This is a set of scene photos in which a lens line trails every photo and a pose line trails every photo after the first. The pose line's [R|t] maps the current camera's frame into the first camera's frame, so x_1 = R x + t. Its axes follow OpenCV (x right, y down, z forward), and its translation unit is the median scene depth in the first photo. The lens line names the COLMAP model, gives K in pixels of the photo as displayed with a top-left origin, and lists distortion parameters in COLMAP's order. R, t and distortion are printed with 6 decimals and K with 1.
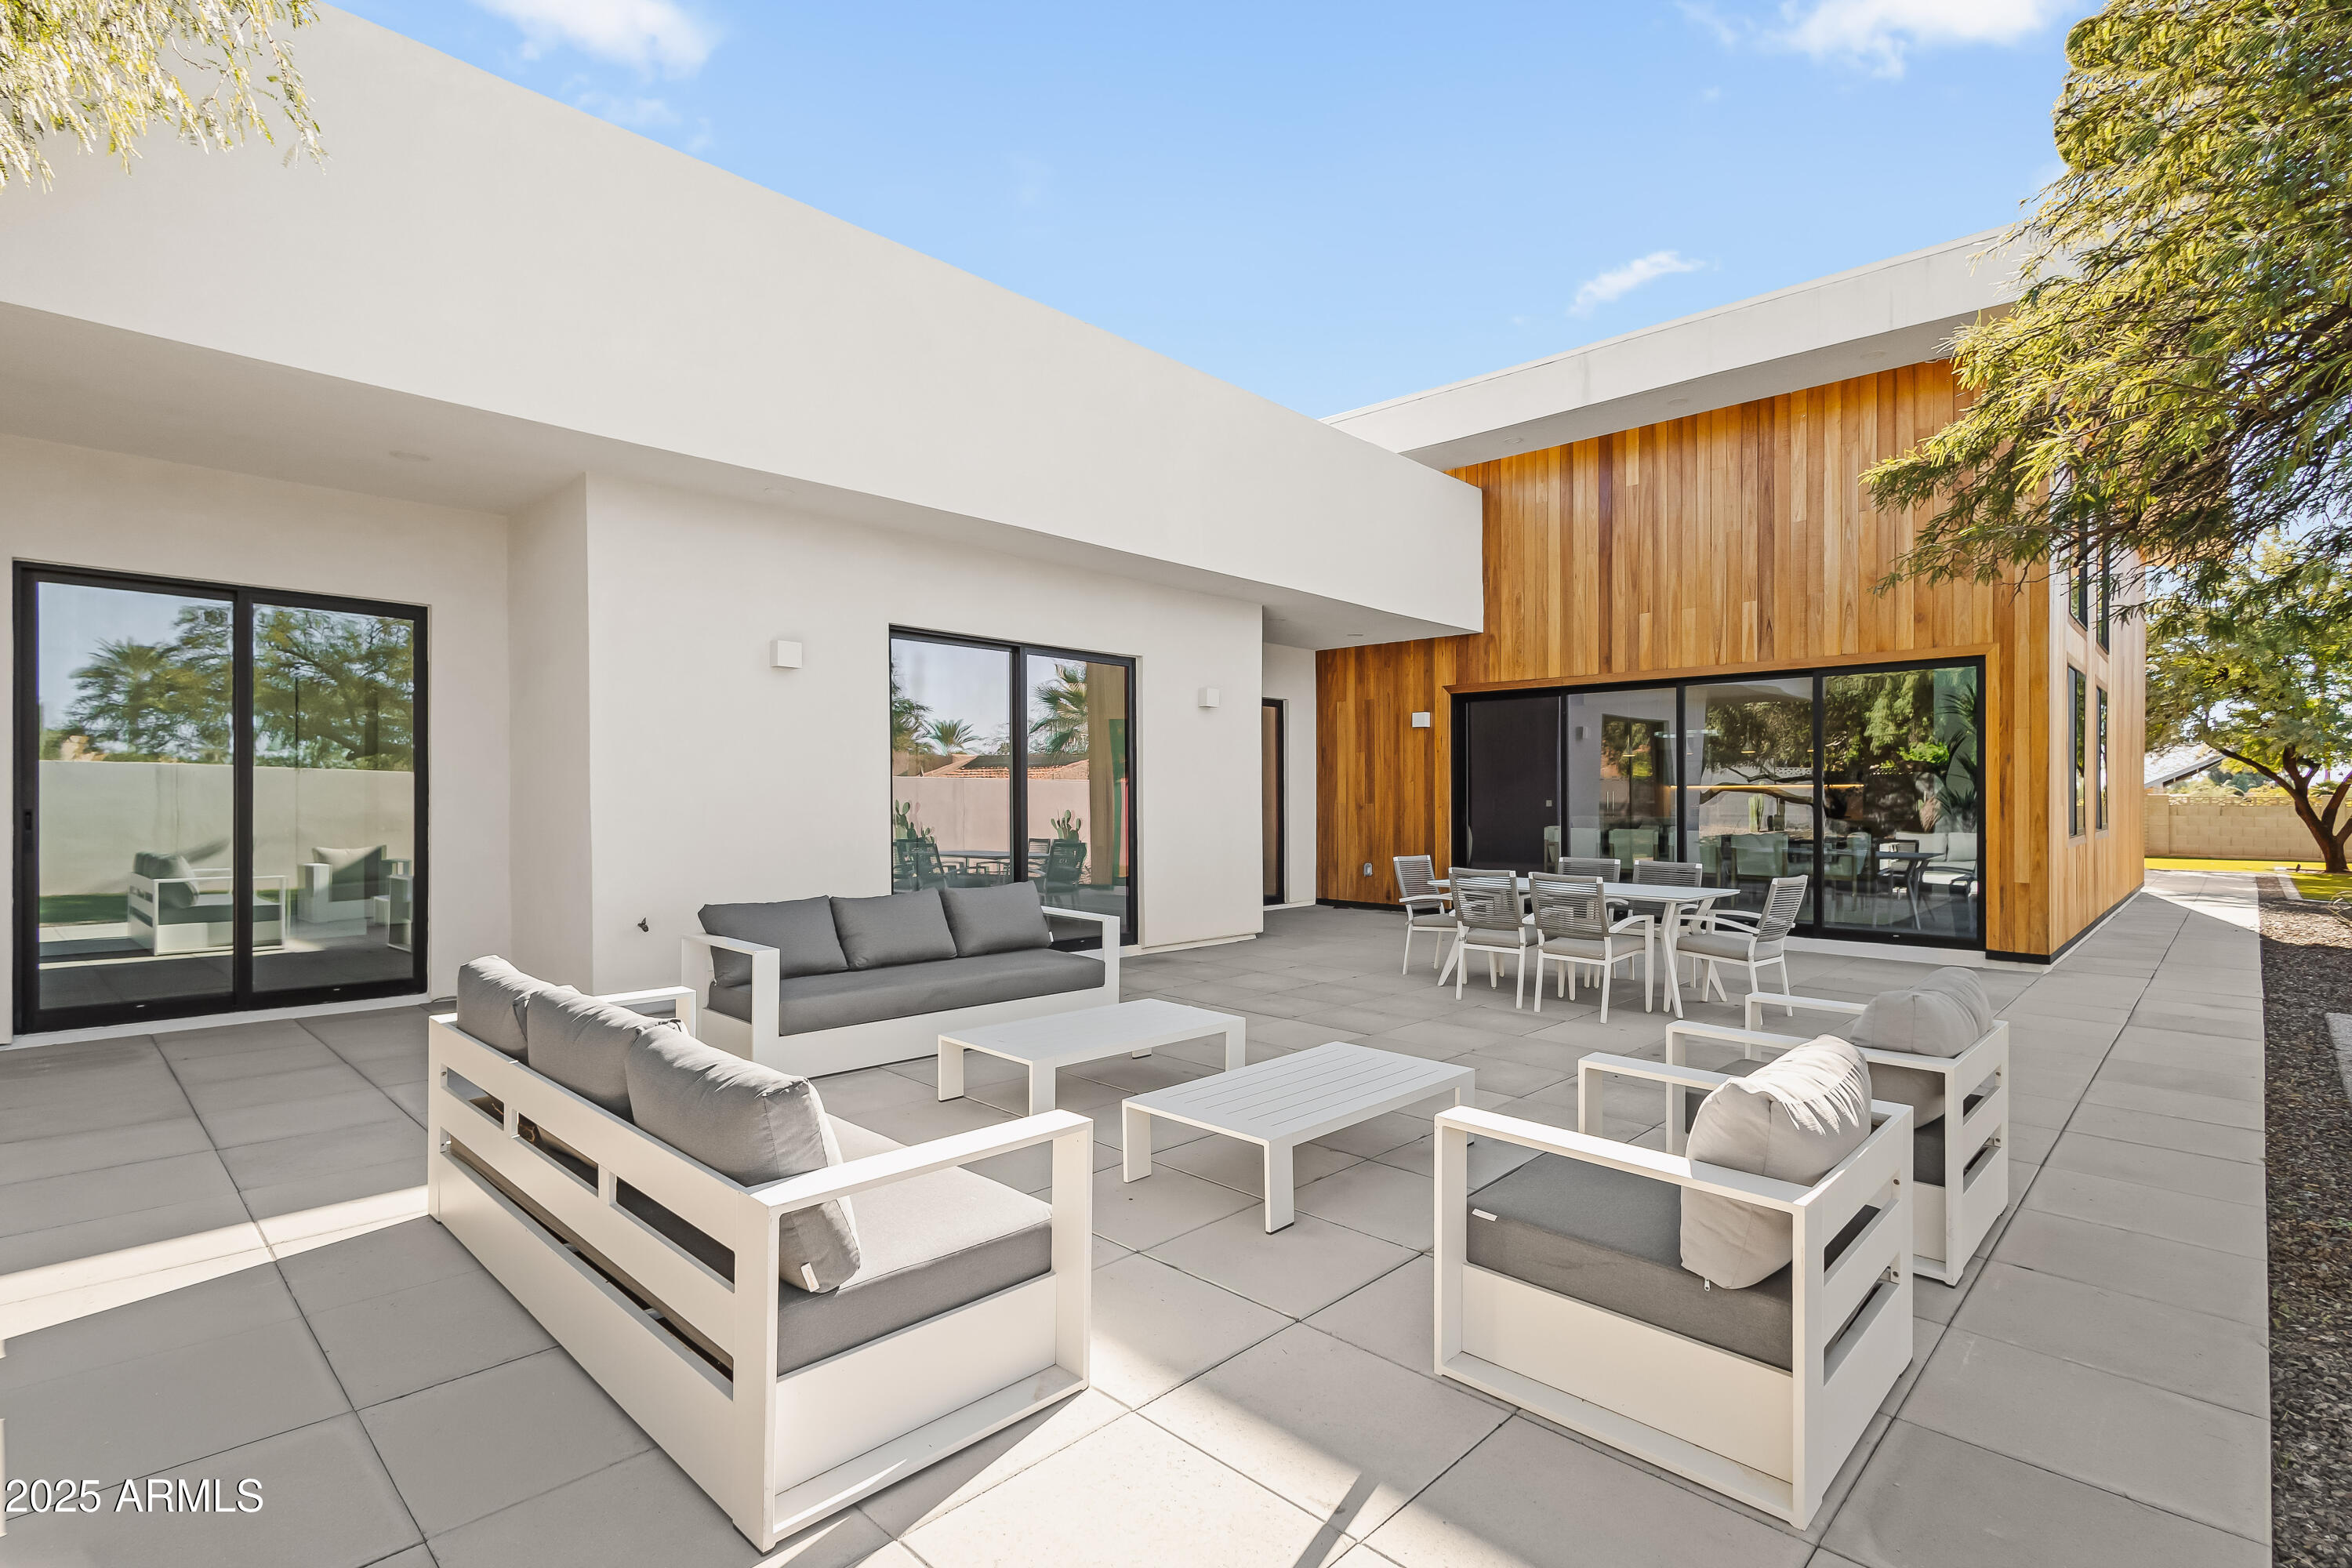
lens RADIAL K [[1107.5, 0, 1167.8], [0, 1107.5, 797.2], [0, 0, 1]] dist [0.001262, -0.001048]
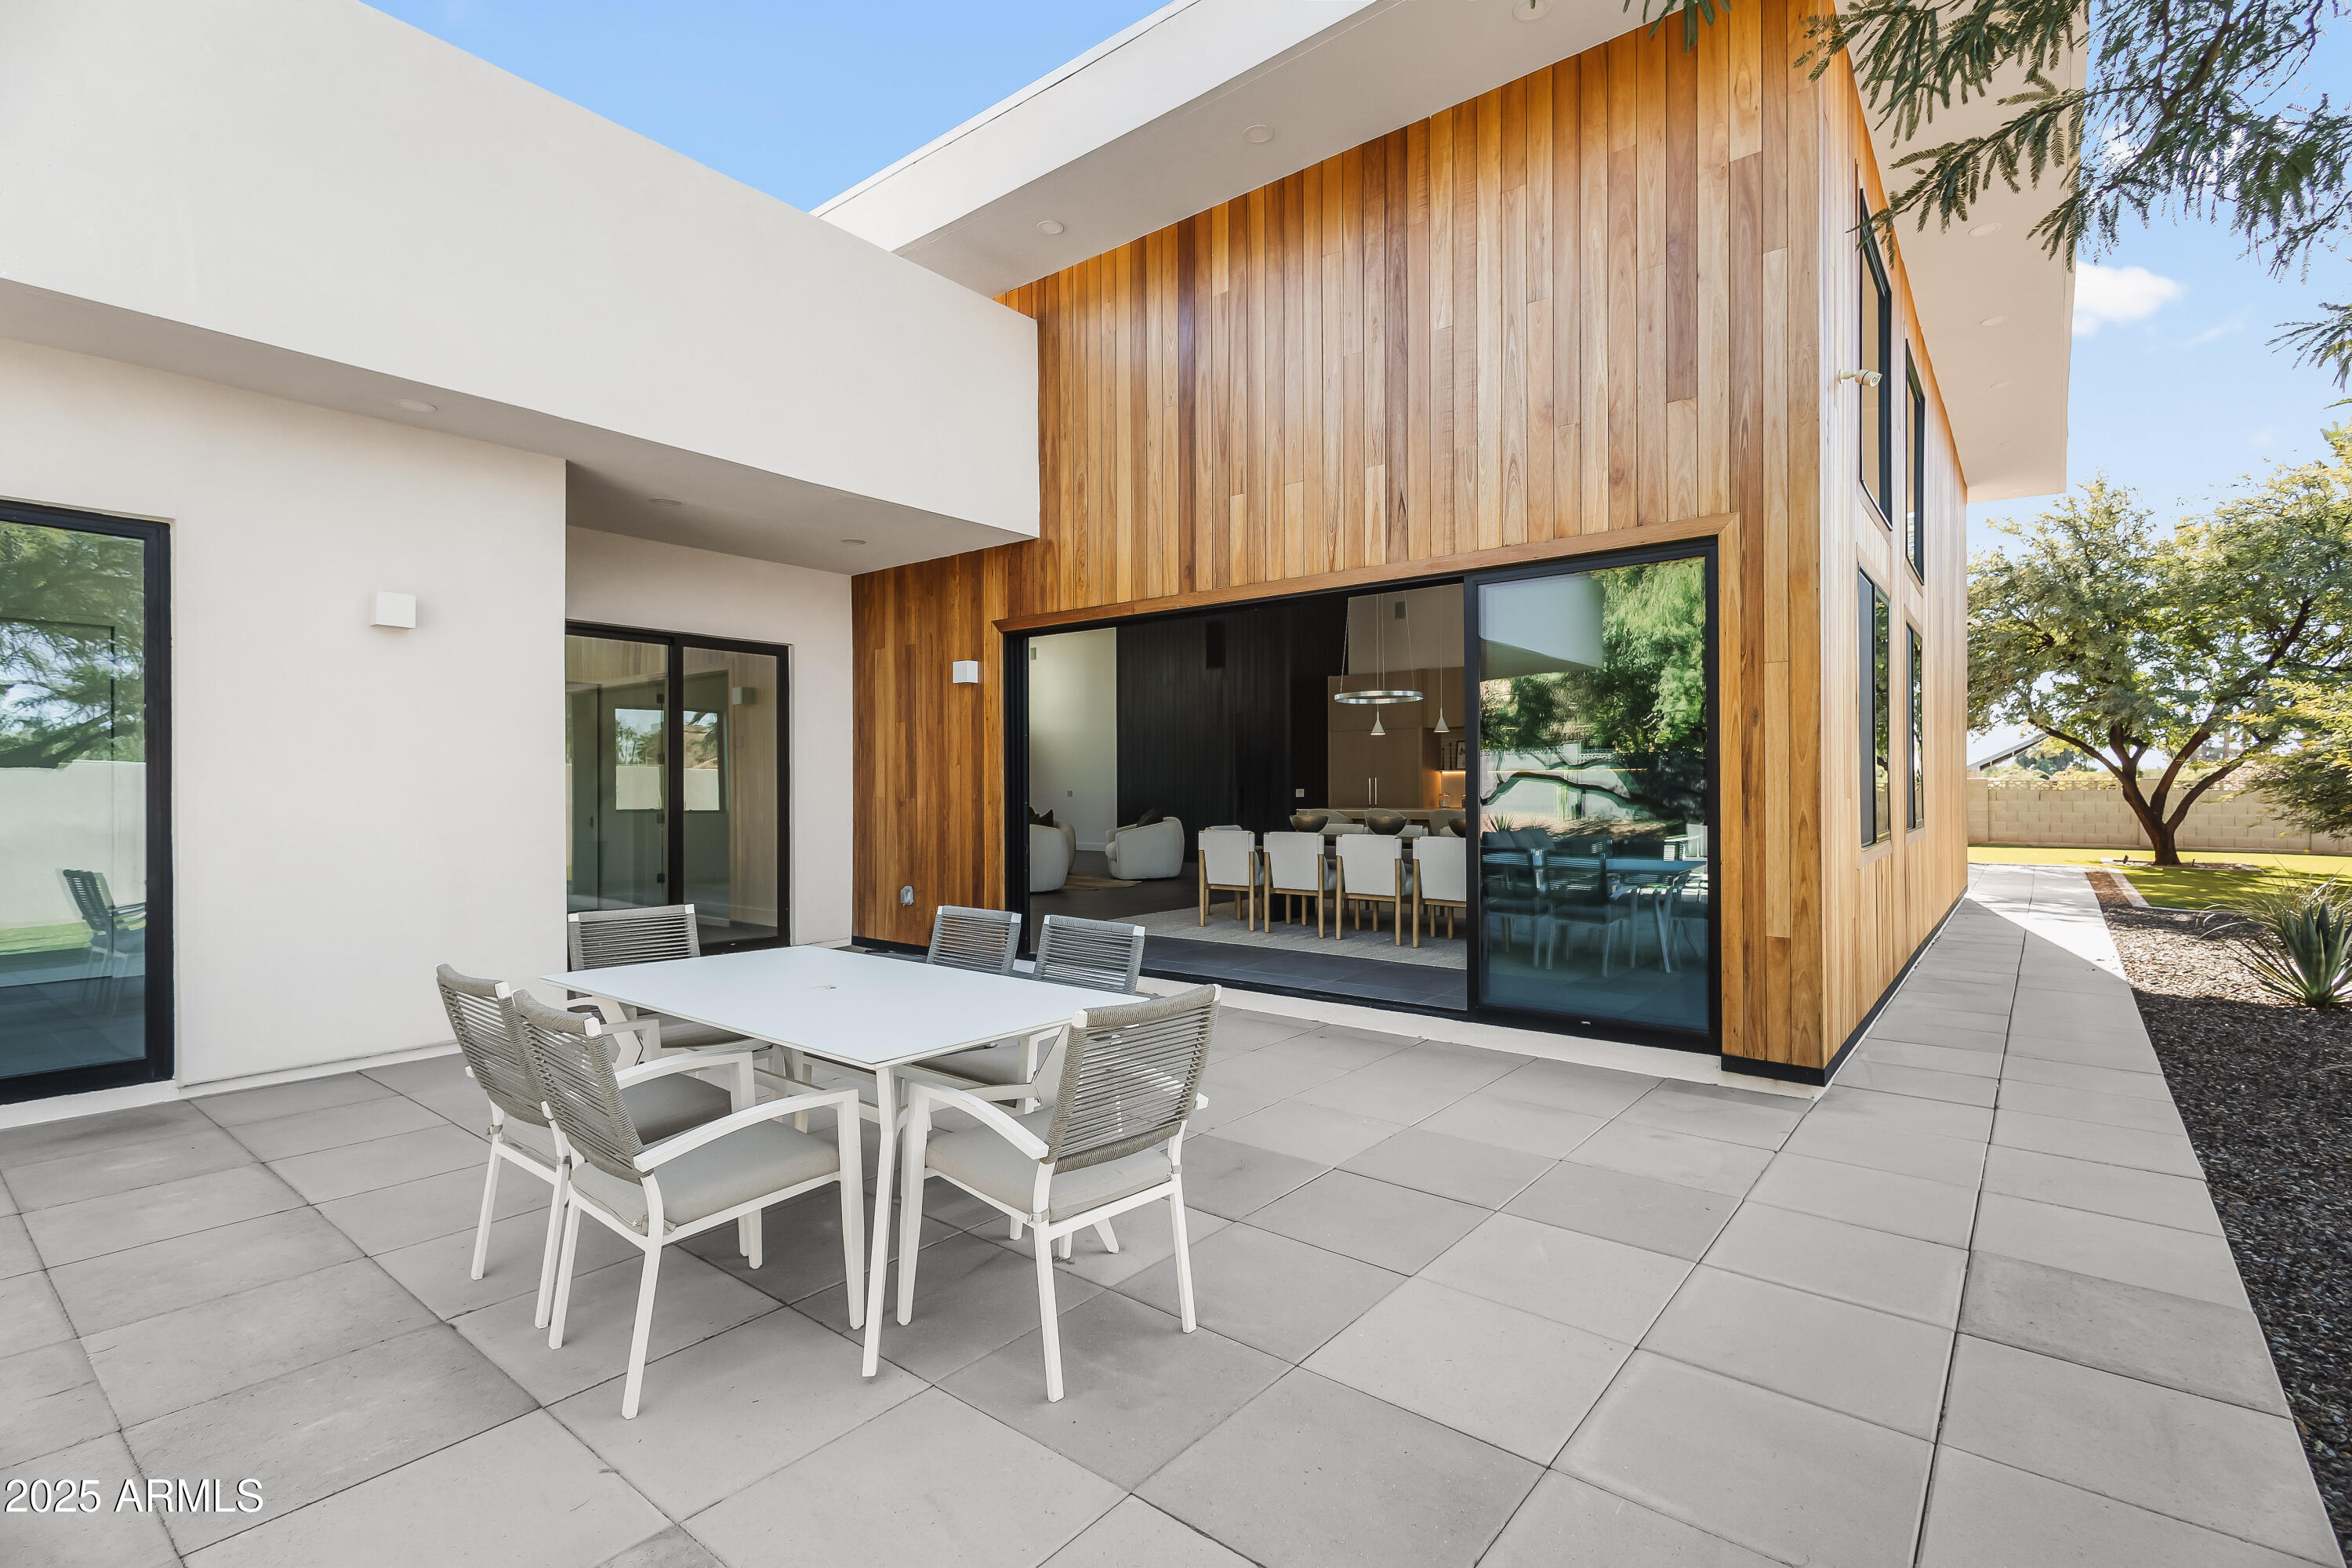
lens RADIAL K [[1083.4, 0, 1176.0], [0, 1083.4, 784.0], [0, 0, 1]] dist [0.001901, 0.000693]
pose [[0.995308, -0.006104, 0.096565, 0.294911], [0.006282, 0.999979, -0.001538, -0.000903], [-0.096554, 0.002137, 0.995325, 0.343132]]
